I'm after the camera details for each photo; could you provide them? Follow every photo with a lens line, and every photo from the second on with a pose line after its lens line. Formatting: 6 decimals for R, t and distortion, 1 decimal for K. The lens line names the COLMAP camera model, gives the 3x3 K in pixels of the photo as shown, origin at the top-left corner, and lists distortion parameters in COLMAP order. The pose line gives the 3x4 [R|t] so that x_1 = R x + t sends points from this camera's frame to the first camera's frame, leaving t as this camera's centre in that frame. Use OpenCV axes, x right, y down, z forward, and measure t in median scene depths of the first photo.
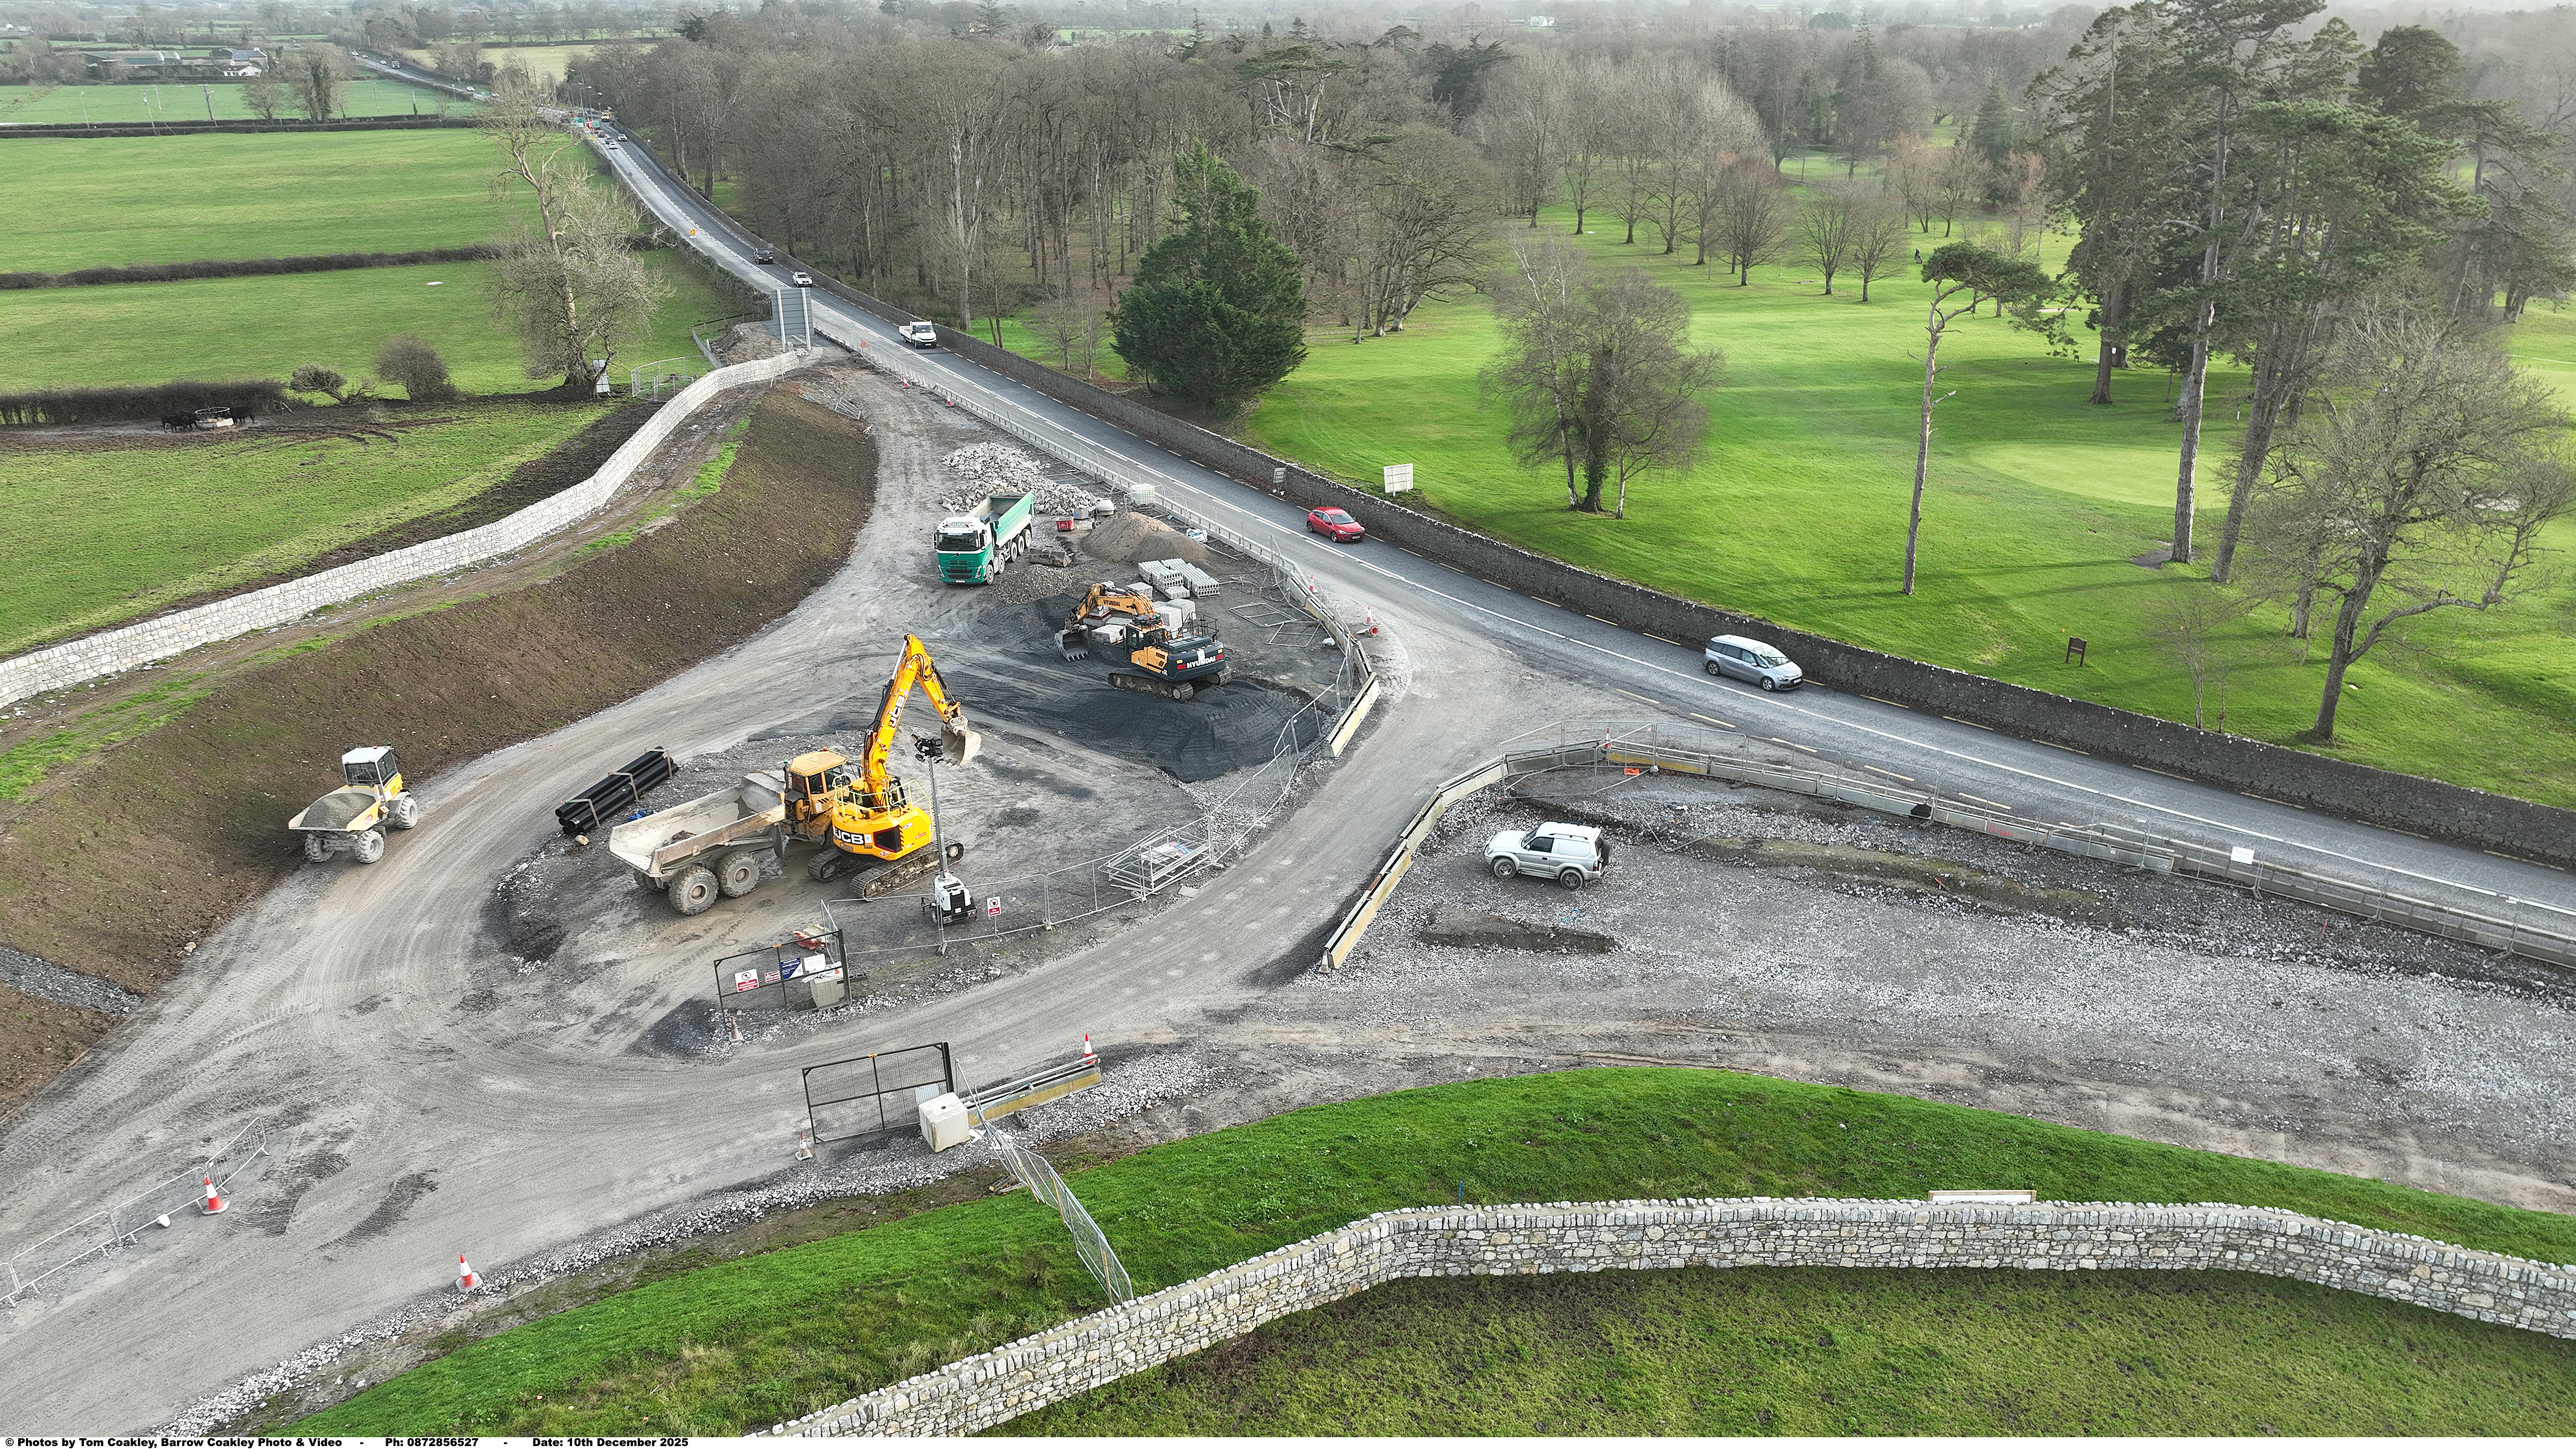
lens RADIAL K [[1812.8, 0, 1288.0], [0, 1812.8, 724.5], [0, 0, 1]] dist [0.009502, -0.008420]
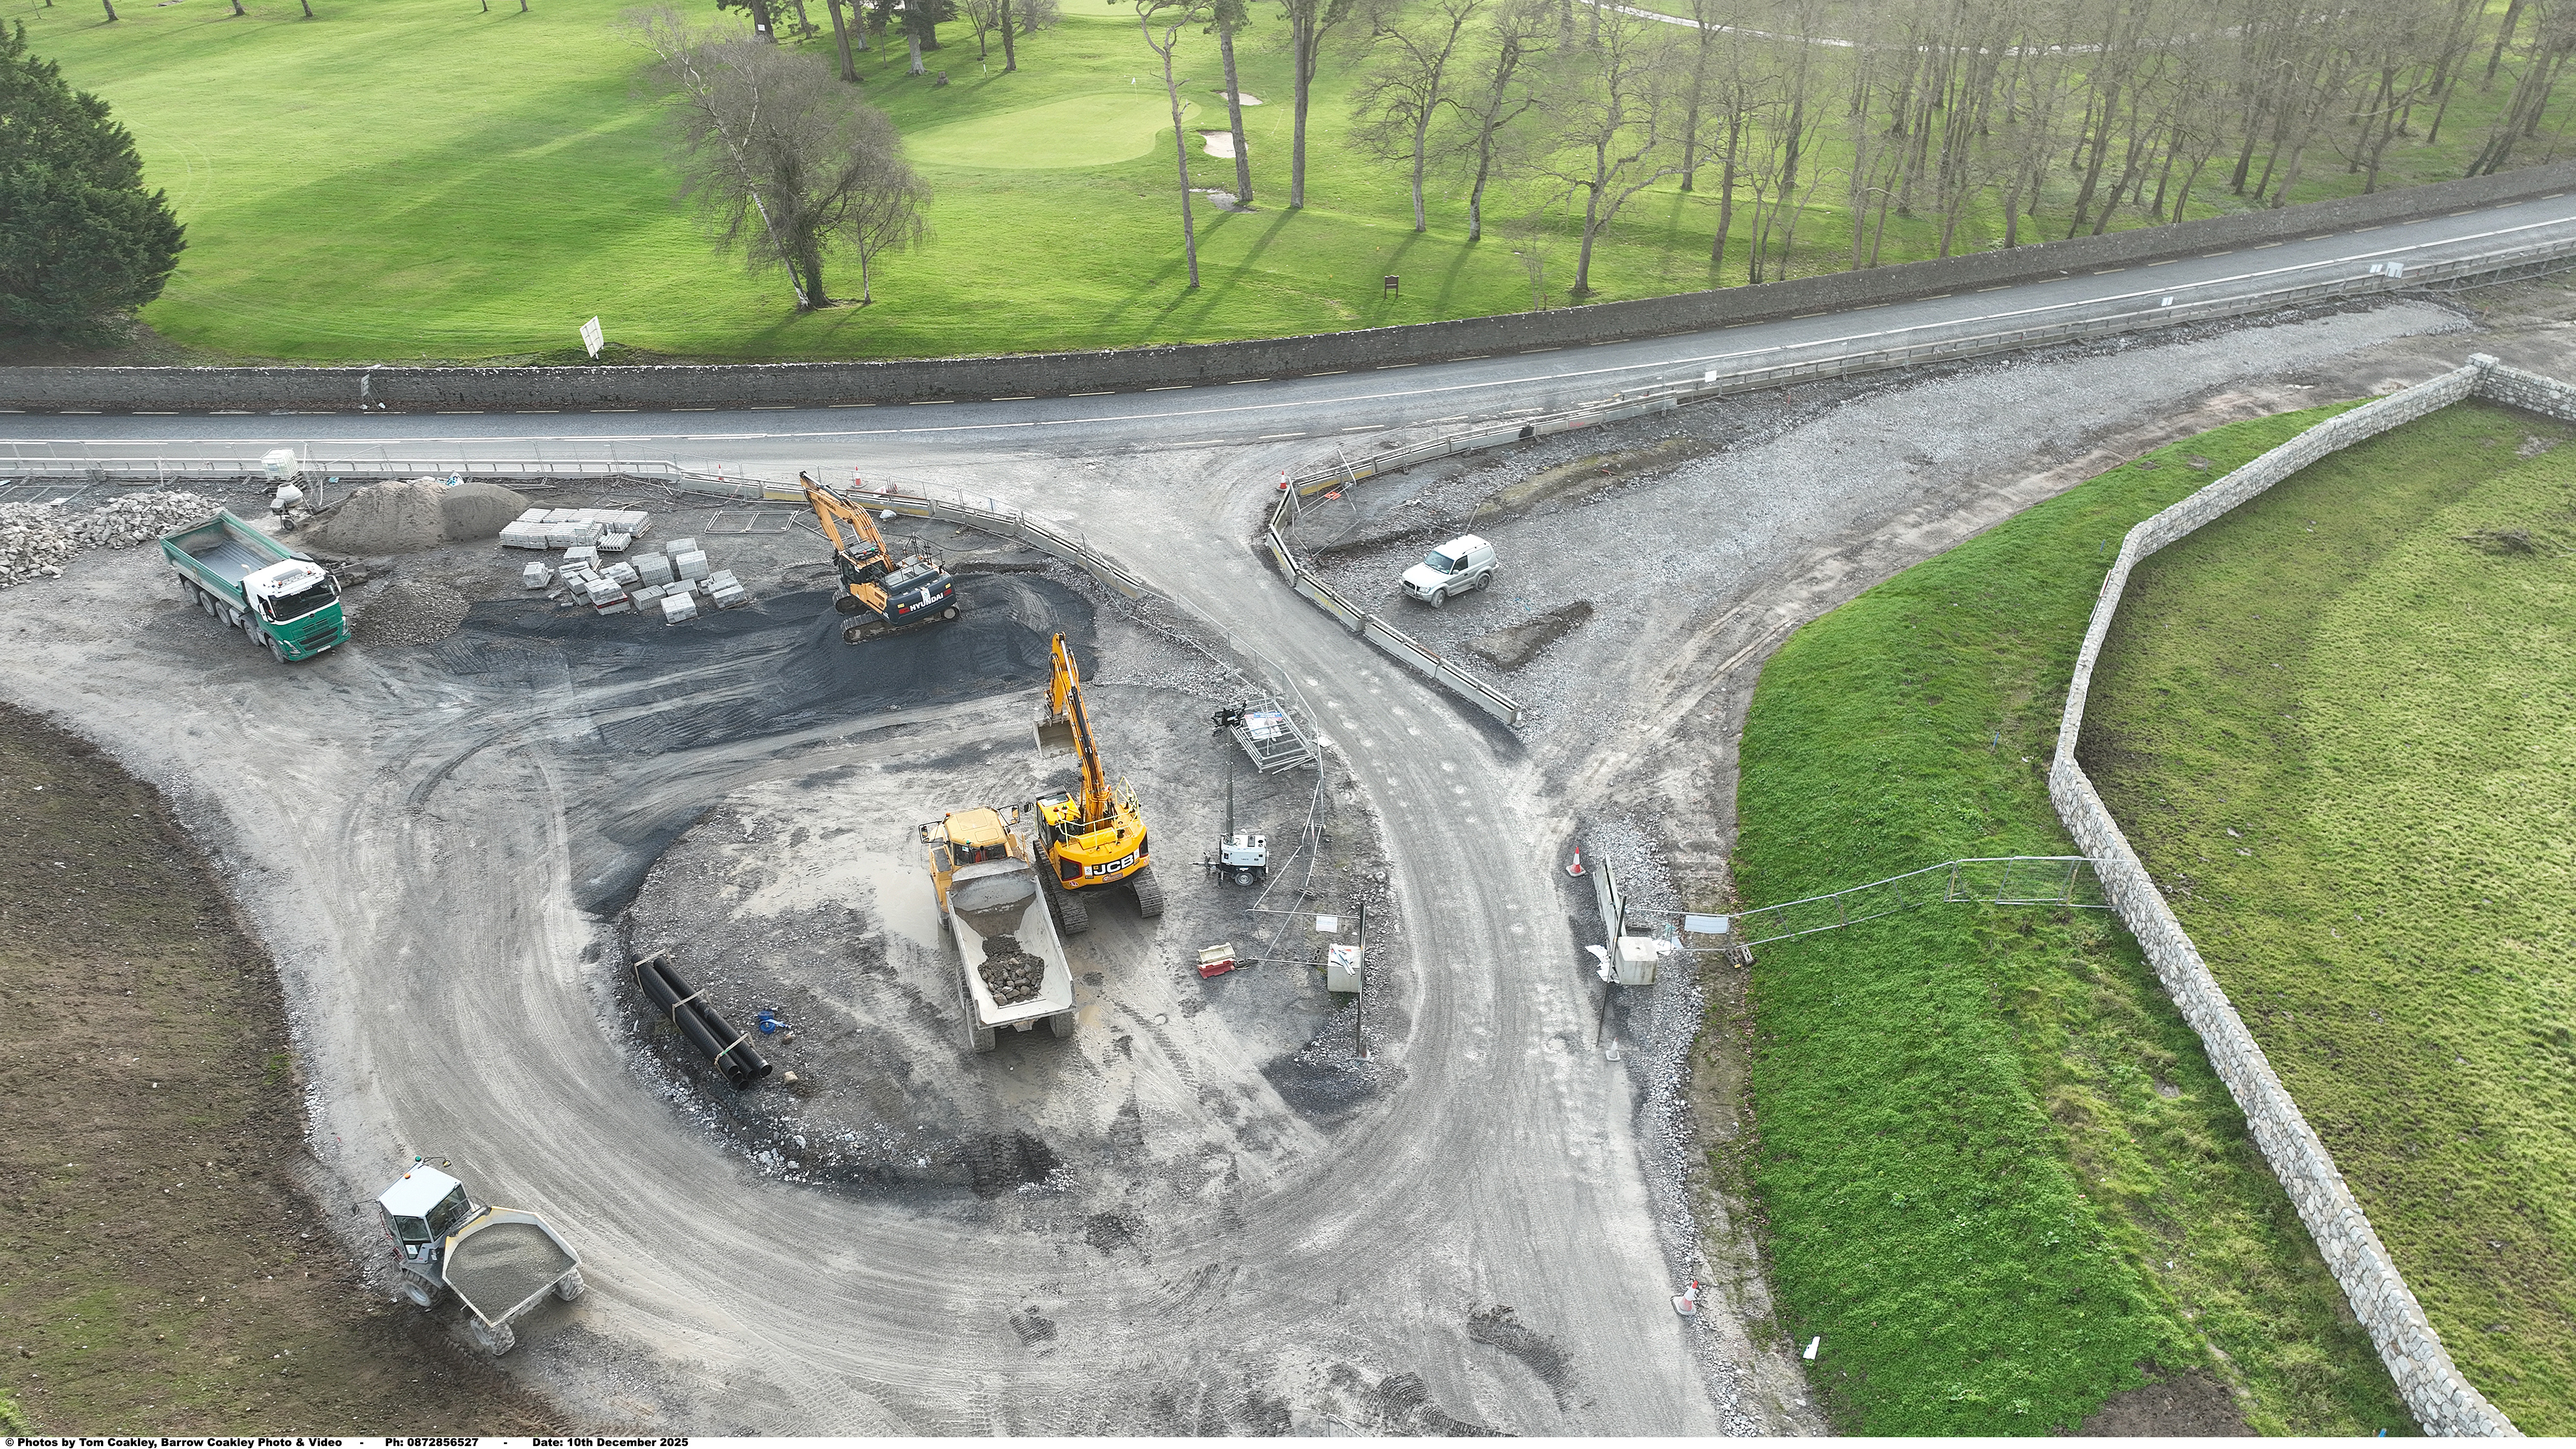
lens RADIAL K [[1812.8, 0, 1288.0], [0, 1812.8, 724.5], [0, 0, 1]] dist [0.009502, -0.008420]
pose [[0.511997, -0.460702, 0.724992, -0.555750], [0.315599, 0.885868, 0.340052, -0.188306], [-0.798910, 0.054701, 0.598959, 0.271051]]
